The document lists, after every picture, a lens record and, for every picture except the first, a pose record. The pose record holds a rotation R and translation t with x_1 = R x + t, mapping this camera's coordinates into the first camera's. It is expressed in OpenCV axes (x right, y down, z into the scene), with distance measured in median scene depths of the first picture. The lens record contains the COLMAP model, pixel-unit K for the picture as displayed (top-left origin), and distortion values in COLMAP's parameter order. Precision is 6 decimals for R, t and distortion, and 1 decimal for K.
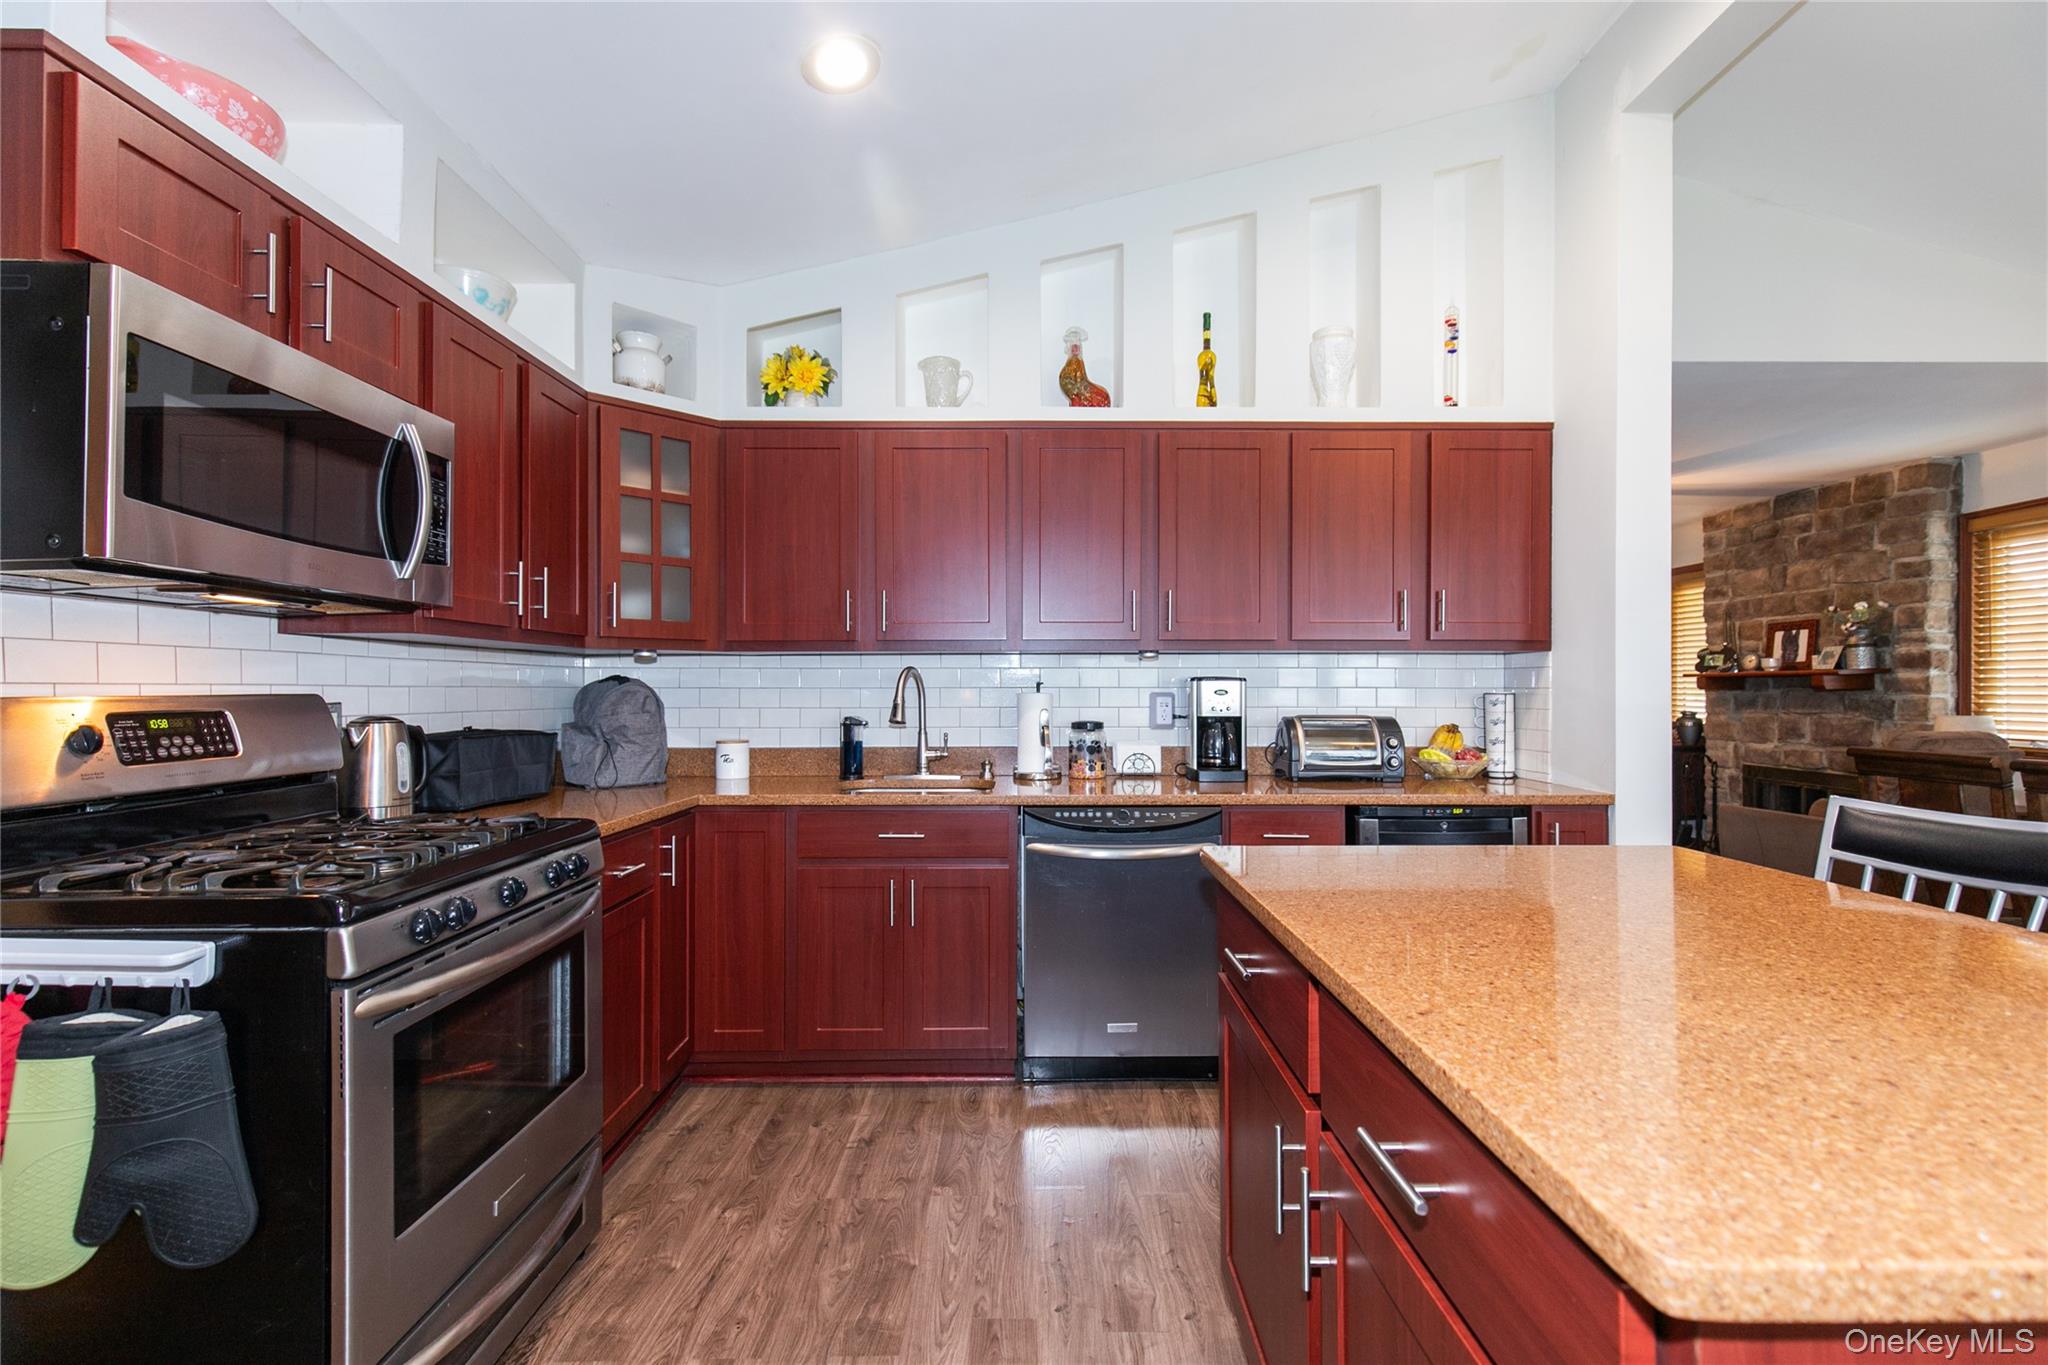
lens RADIAL K [[912.8, 0, 1032.5], [0, 912.8, 683.5], [0, 0, 1]] dist [-0.000633, -0.000257]
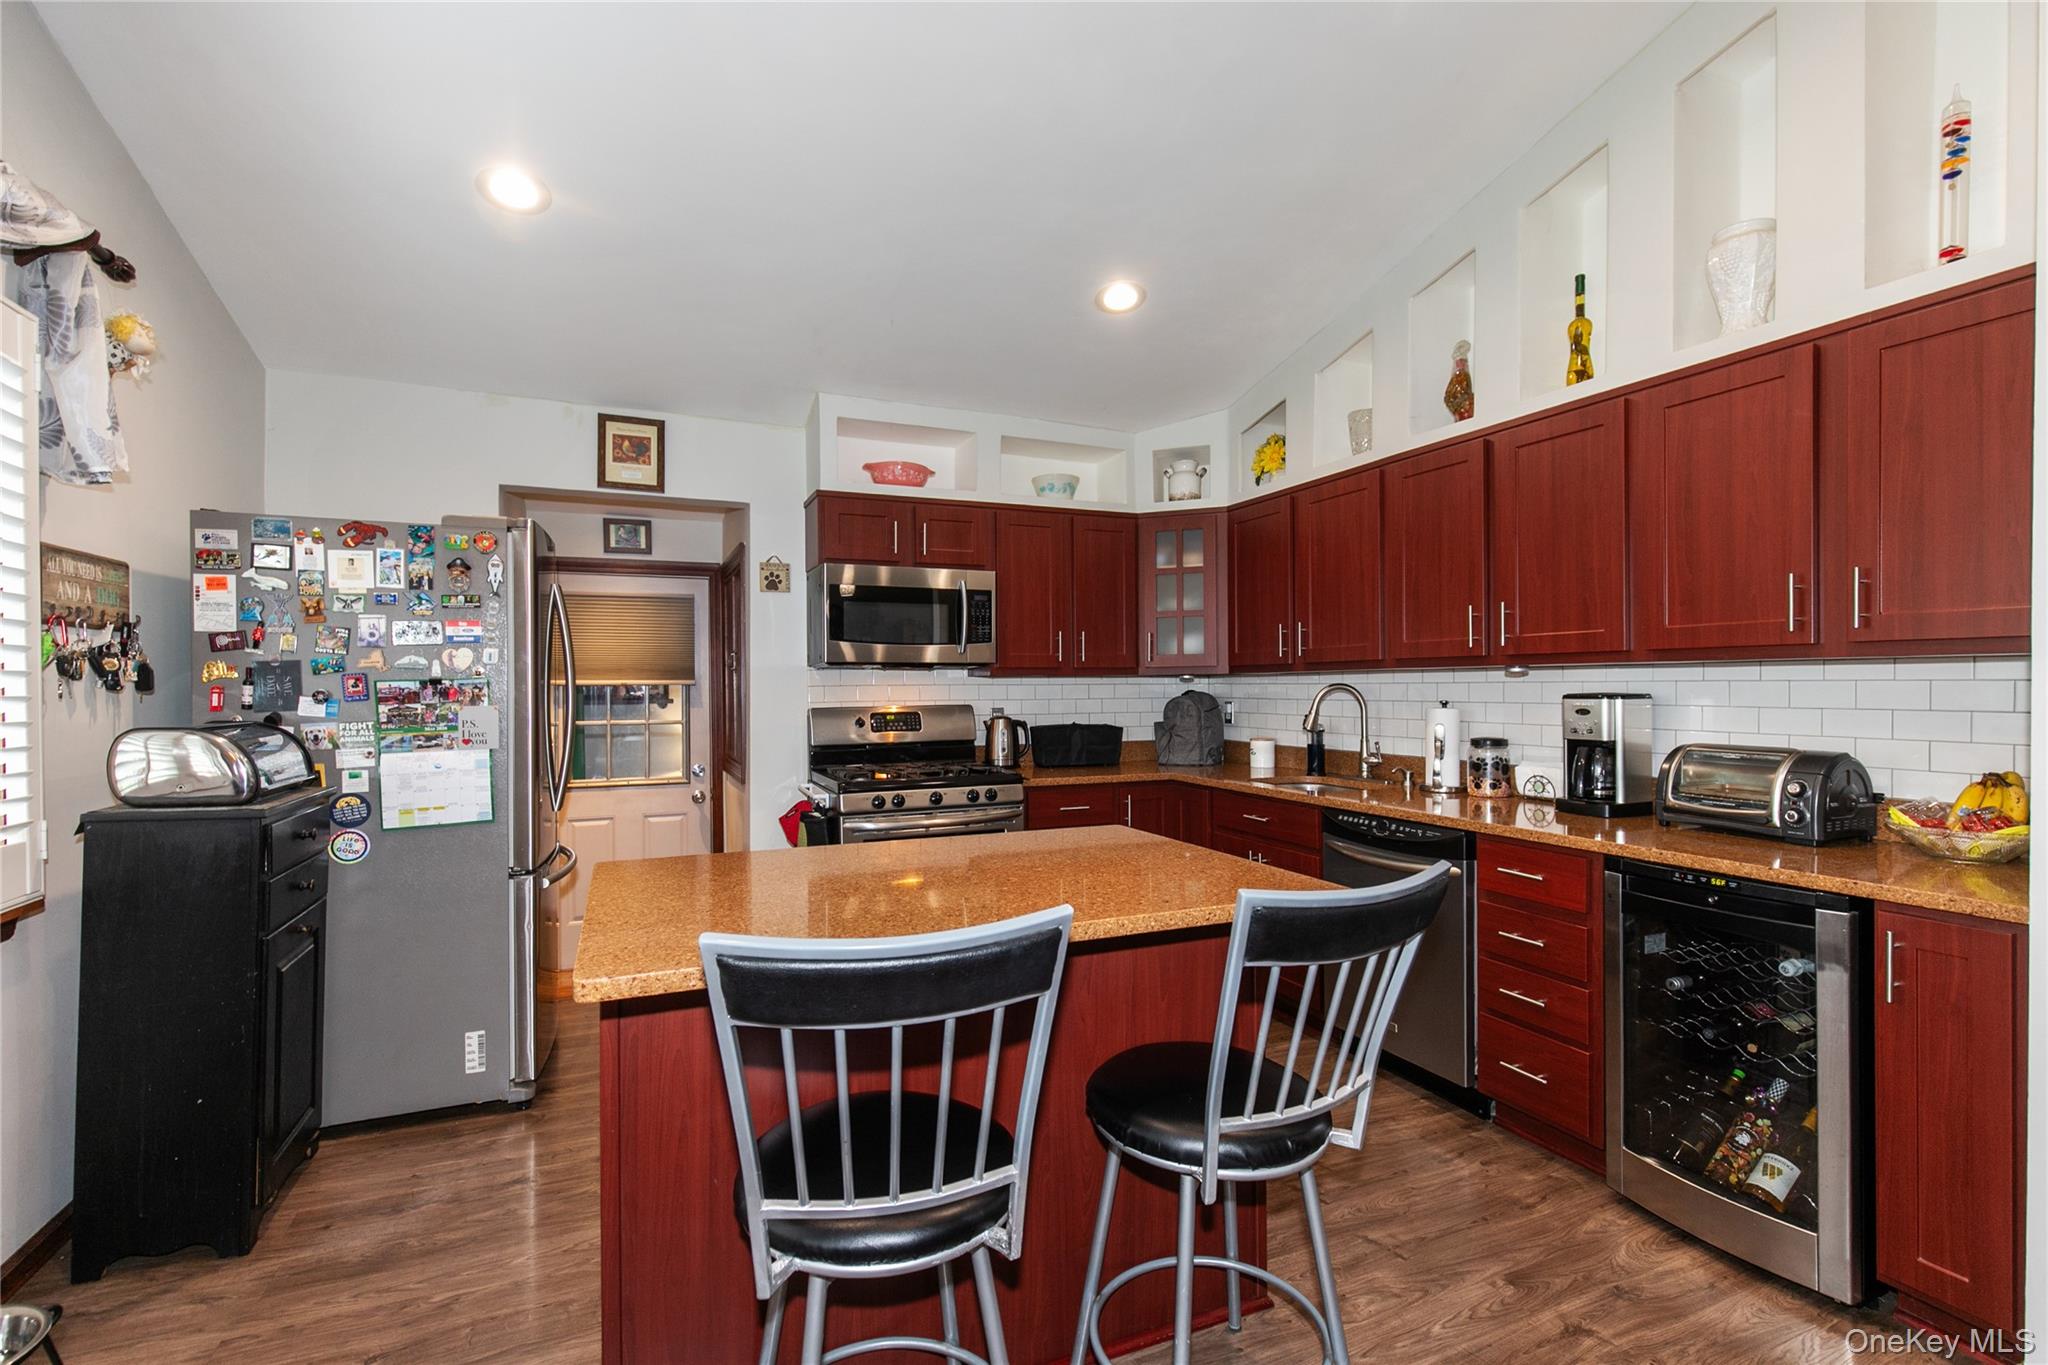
lens RADIAL K [[912.8, 0, 1032.5], [0, 912.8, 683.5], [0, 0, 1]] dist [-0.000633, -0.000257]
pose [[0.397716, -0.002447, -0.917505, 0.496390], [0.011644, 0.999929, 0.002381, -0.016075], [0.917435, -0.011631, 0.397716, 0.109283]]
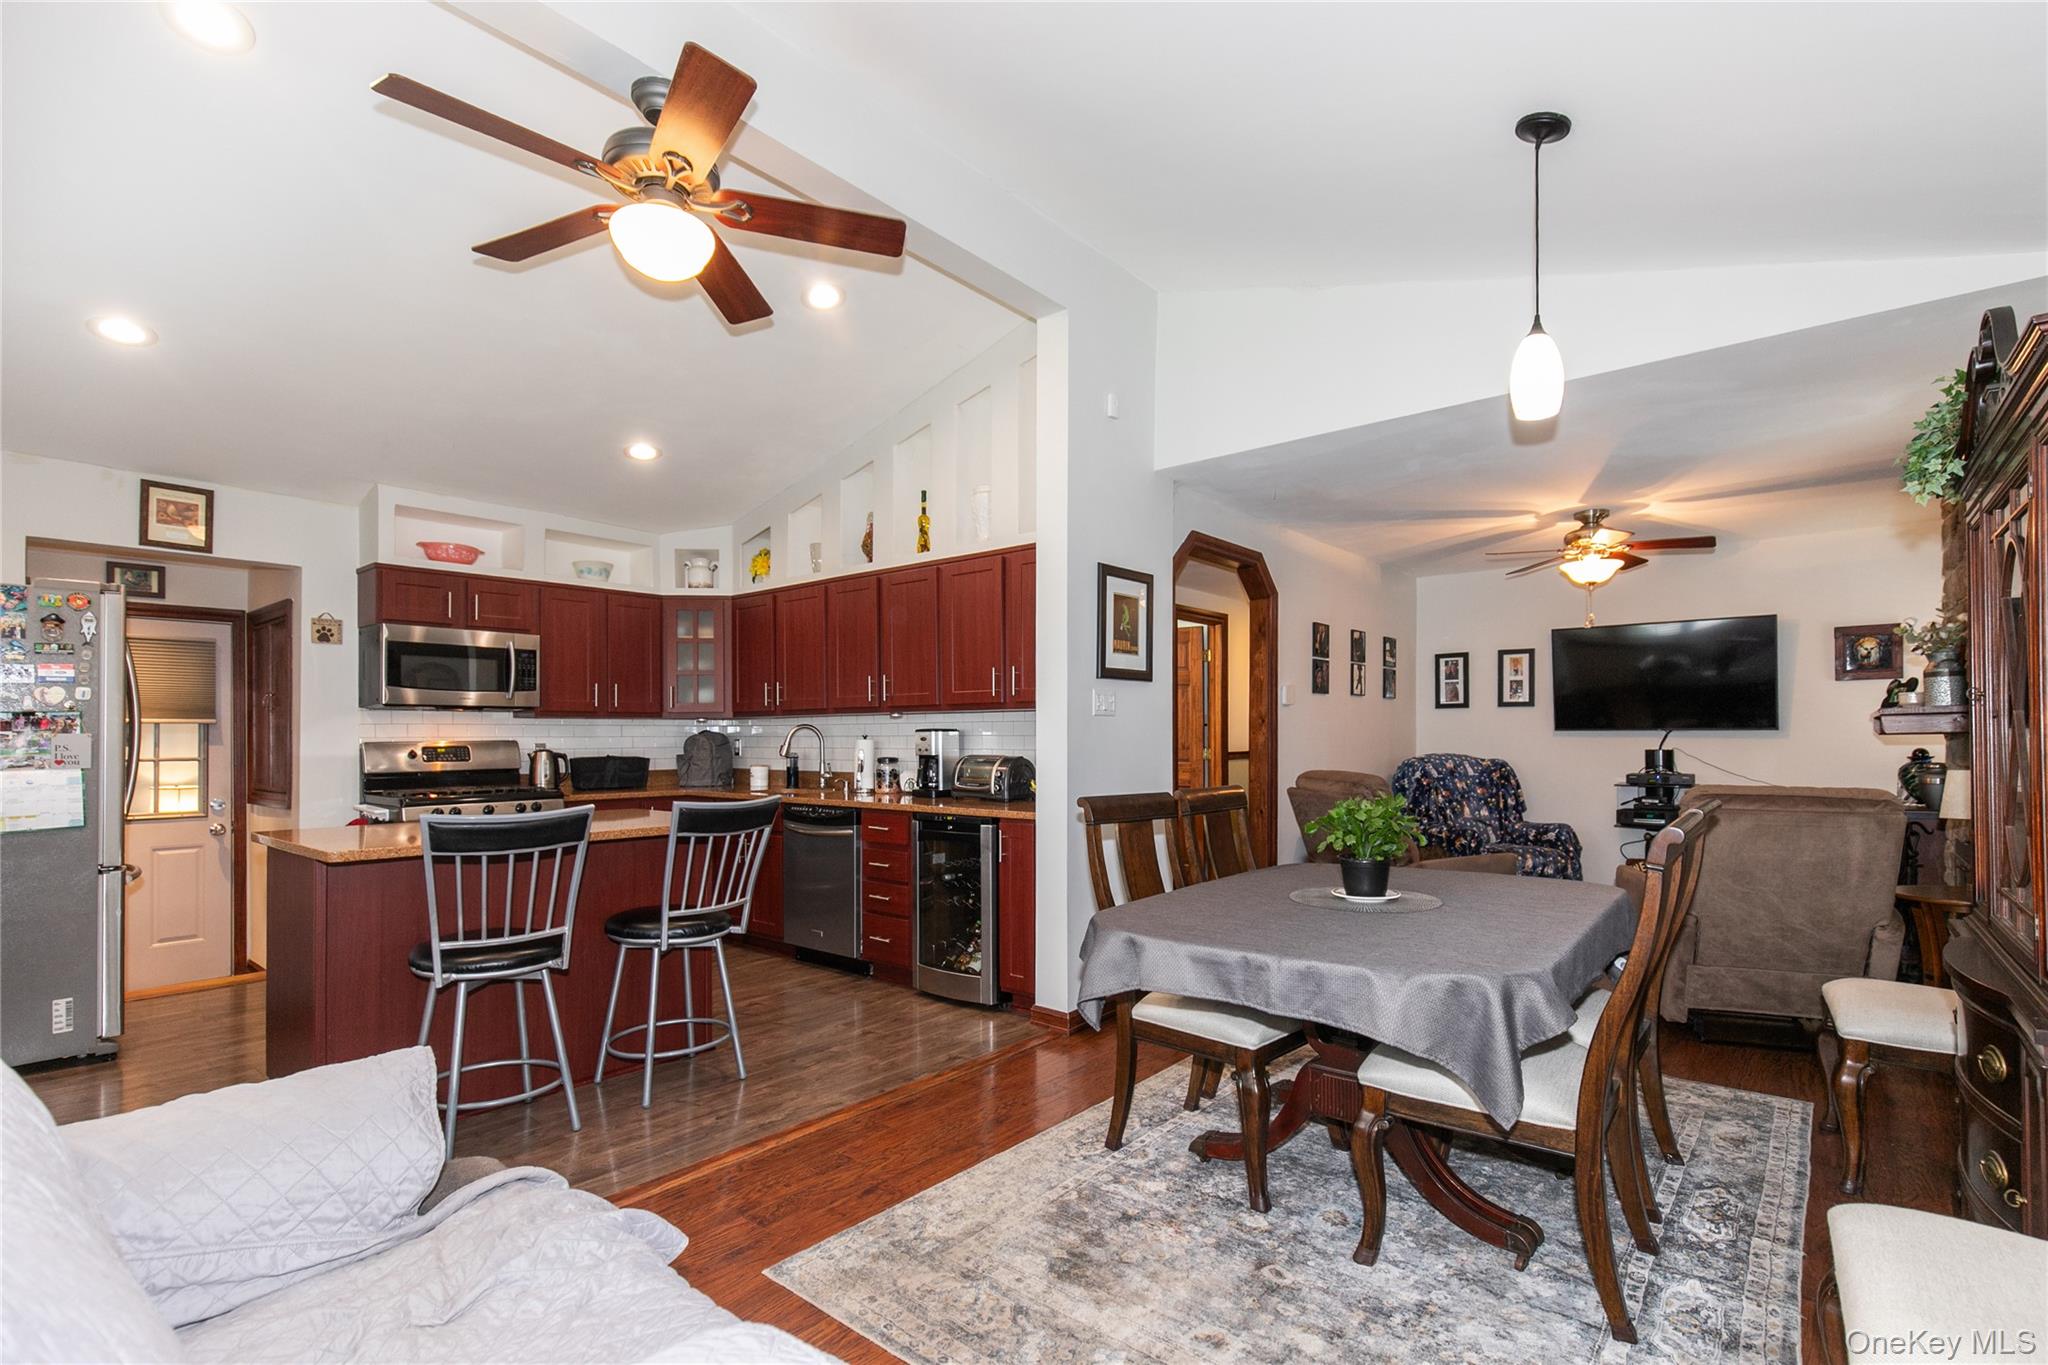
lens RADIAL K [[924.4, 0, 1040.1], [0, 924.4, 728.3], [0, 0, 1]] dist [0.000667, -0.000309]
pose [[0.771465, -0.006465, -0.636239, 0.841161], [0.007625, 0.999971, -0.000916, -0.003522], [0.636226, -0.004145, 0.771492, -0.044686]]
